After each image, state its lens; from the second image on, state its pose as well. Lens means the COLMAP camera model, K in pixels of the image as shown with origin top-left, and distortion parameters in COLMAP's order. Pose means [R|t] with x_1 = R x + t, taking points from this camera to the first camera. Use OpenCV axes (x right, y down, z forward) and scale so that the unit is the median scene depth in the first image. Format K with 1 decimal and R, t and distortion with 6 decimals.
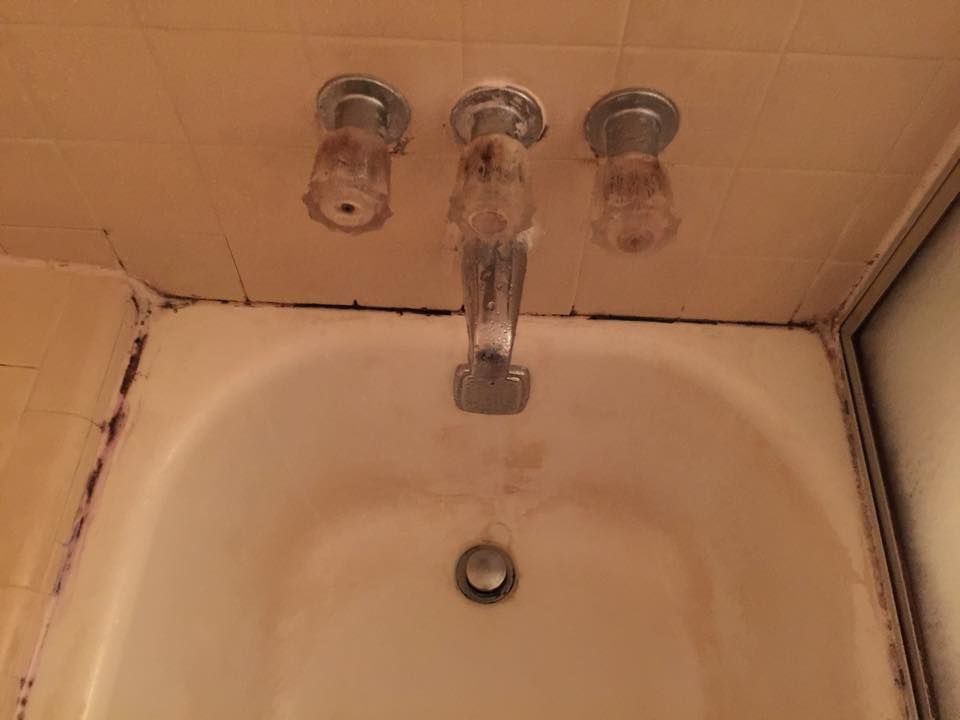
lens RADIAL K [[808.3, 0, 480.0], [0, 808.3, 360.0], [0, 0, 1]] dist [0.093598, -0.124512]
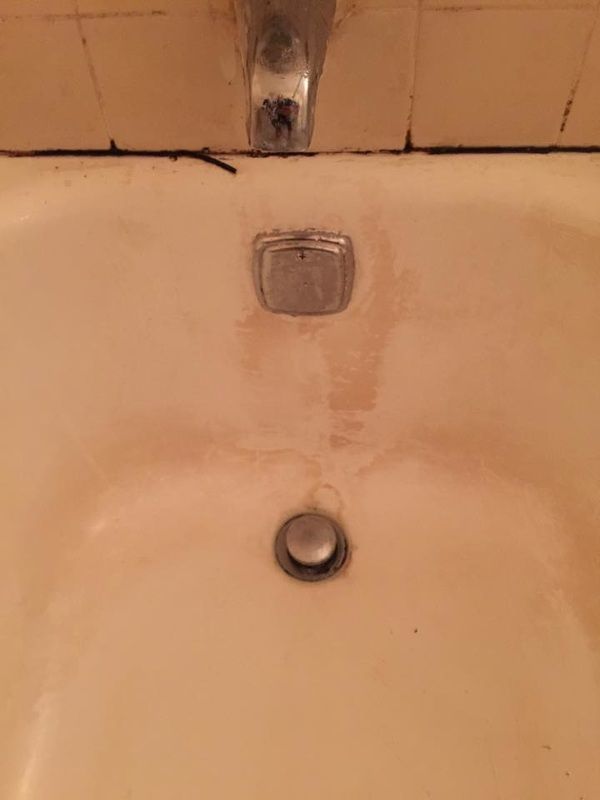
lens RADIAL K [[687.2, 0, 300.0], [0, 687.2, 400.0], [0, 0, 1]] dist [0.084415, -0.107213]
pose [[0.998735, -0.028027, -0.041737, 0.034109], [0.025214, 0.997470, -0.066465, 0.192020], [0.043494, 0.065328, 0.996915, 0.356577]]
